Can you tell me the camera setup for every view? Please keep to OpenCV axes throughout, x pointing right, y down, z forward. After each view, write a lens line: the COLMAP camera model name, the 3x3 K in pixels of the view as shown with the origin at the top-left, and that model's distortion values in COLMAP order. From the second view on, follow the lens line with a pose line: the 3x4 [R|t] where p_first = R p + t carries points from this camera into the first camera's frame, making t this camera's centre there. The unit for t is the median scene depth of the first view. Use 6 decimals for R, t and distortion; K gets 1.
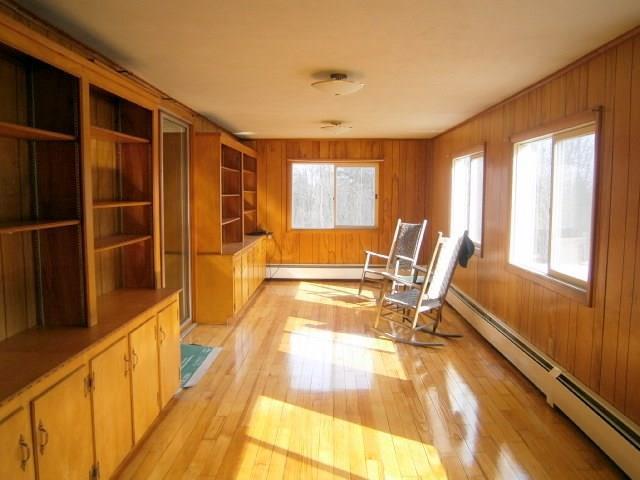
lens RADIAL K [[505.9, 0, 321.4], [0, 505.9, 236.2], [0, 0, 1]] dist [-0.060709, 0.050114]
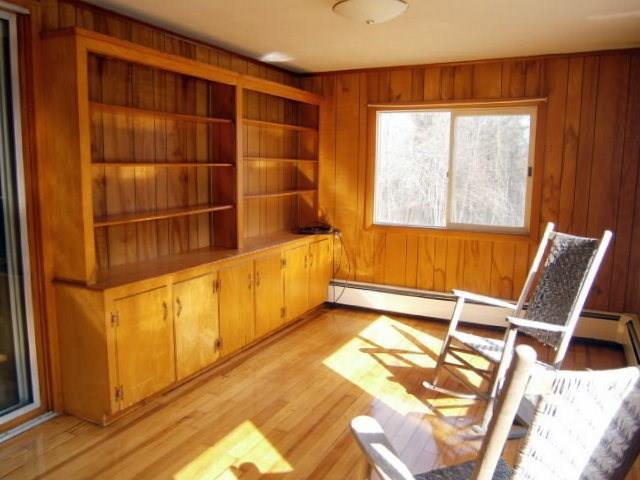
lens RADIAL K [[505.9, 0, 321.4], [0, 505.9, 236.2], [0, 0, 1]] dist [-0.060709, 0.050114]
pose [[0.902739, 0.066804, -0.424970, 0.139793], [-0.043668, 0.996996, 0.063964, -0.036288], [0.427966, -0.039185, 0.902945, 0.448276]]
